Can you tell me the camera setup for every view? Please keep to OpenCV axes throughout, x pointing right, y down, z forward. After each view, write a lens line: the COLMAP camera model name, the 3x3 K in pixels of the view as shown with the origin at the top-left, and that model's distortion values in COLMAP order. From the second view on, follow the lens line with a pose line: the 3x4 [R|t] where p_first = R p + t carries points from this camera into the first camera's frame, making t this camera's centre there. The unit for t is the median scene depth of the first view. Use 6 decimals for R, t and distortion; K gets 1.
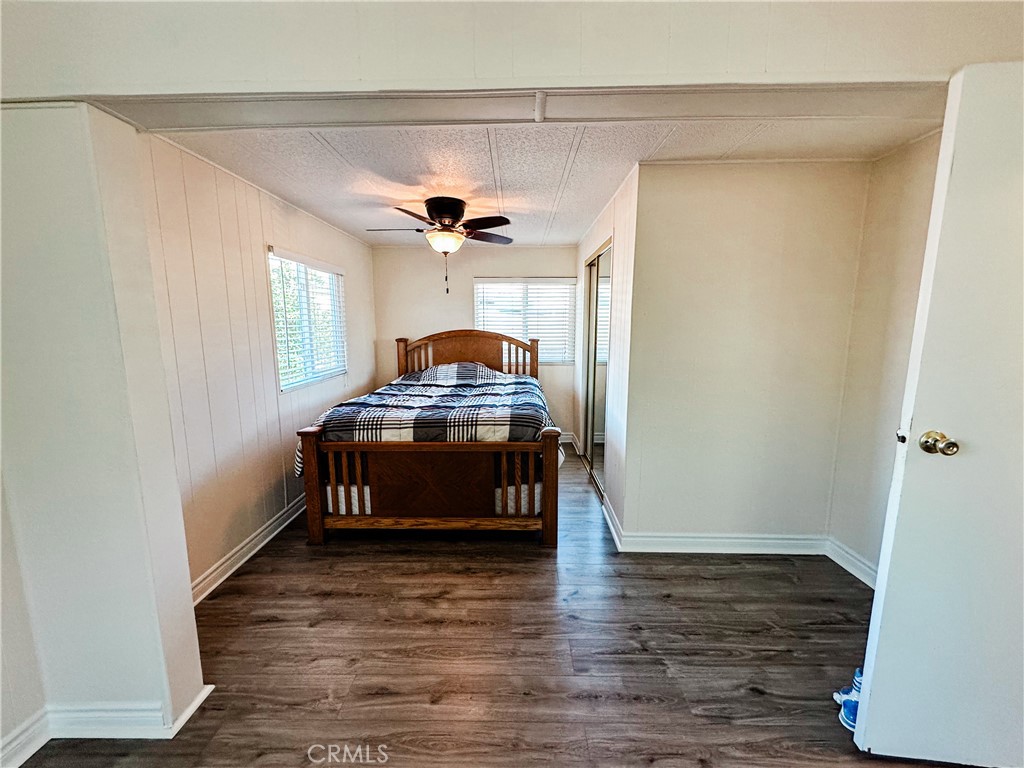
lens RADIAL K [[408.0, 0, 504.5], [0, 408.0, 379.2], [0, 0, 1]] dist [0.000983, 0.000158]
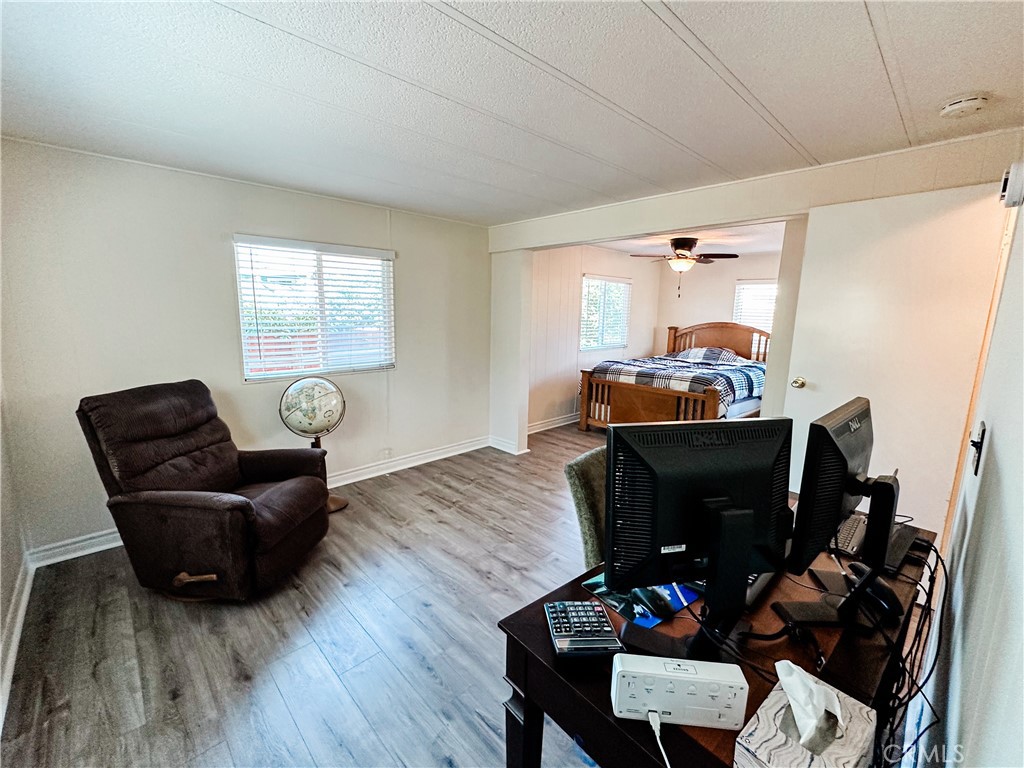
lens RADIAL K [[408.0, 0, 509.9], [0, 408.0, 386.1], [0, 0, 1]] dist [0.000983, 0.000158]
pose [[0.697619, 0.148073, -0.701001, 0.615138], [-0.120534, 0.988721, 0.088896, 0.069303], [0.706257, 0.022479, 0.707598, -0.601399]]
